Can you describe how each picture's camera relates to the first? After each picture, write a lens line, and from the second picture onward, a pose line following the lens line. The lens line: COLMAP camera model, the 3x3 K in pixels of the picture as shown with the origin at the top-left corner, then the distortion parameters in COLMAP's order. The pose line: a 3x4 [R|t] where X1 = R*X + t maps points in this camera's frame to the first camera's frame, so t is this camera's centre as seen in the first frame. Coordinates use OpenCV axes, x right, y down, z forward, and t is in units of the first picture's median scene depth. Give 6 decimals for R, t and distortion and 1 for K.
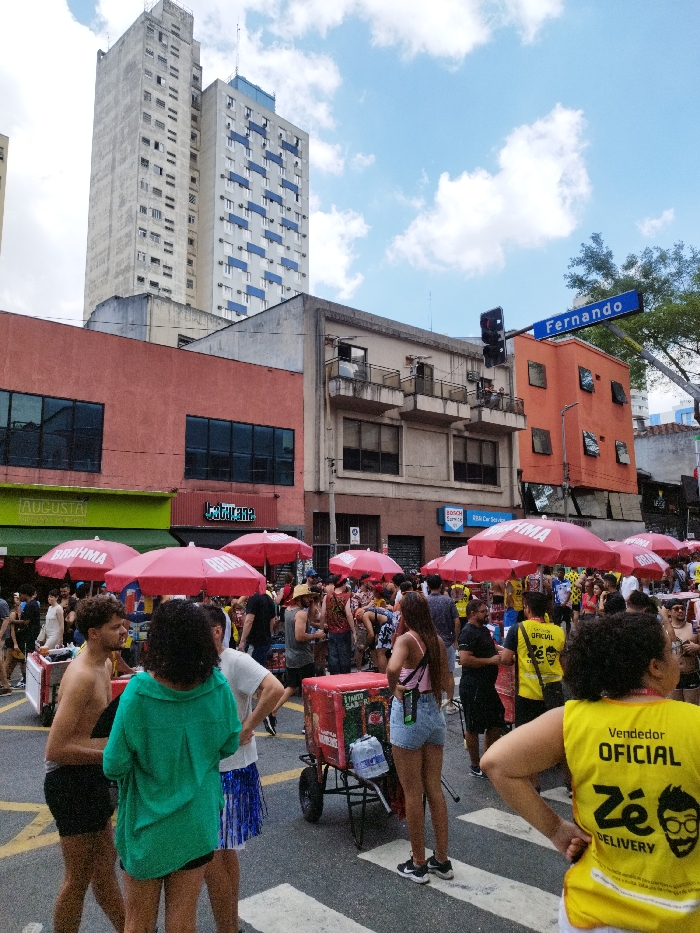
lens RADIAL K [[662.9, 0, 357.9], [0, 662.9, 441.7], [0, 0, 1]] dist [0.032704, -0.026941]
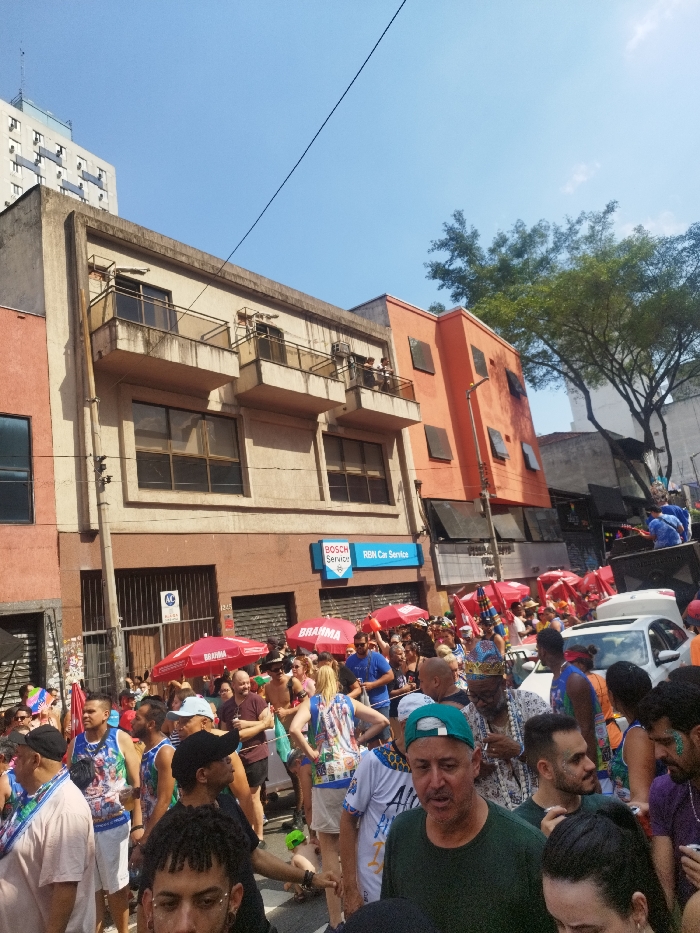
lens RADIAL K [[662.9, 0, 349.6], [0, 662.9, 465.2], [0, 0, 1]] dist [0.032704, -0.026941]
pose [[0.972924, -0.086045, 0.214510, 0.027762], [0.099271, 0.993719, -0.051646, 0.060070], [-0.208718, 0.071543, 0.975355, 0.367852]]
